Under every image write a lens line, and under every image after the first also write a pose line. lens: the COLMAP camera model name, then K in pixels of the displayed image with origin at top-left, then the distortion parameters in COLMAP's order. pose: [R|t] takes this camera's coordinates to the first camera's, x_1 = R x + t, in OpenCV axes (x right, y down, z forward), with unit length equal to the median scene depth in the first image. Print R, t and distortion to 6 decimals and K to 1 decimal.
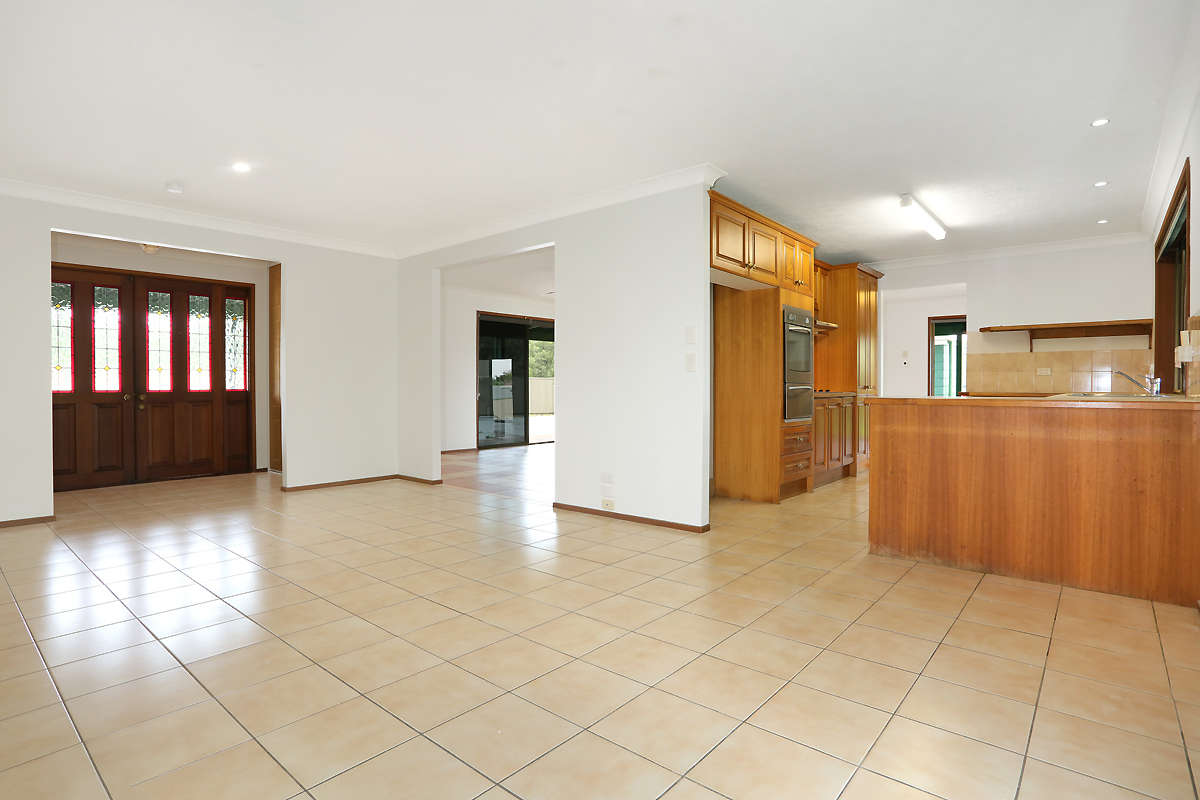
lens RADIAL K [[606.0, 0, 599.4], [0, 606.0, 379.5], [0, 0, 1]] dist [0.001909, 0.000335]
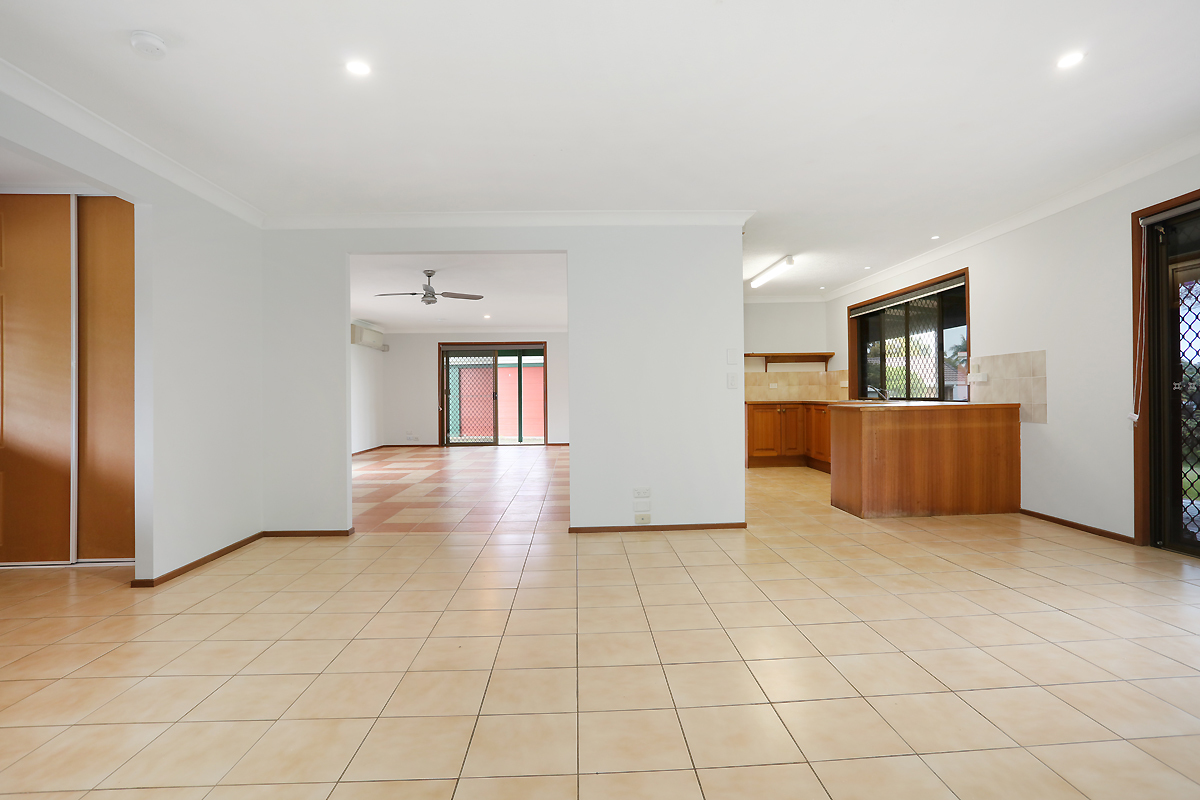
lens RADIAL K [[597.4, 0, 600.0], [0, 597.4, 400.0], [0, 0, 1]] dist [-0.028147, -0.000009]
pose [[0.736674, -0.019161, 0.675977, -0.956770], [0.010100, 0.999799, 0.017332, -0.014365], [-0.676173, -0.005940, 0.736719, 0.429200]]
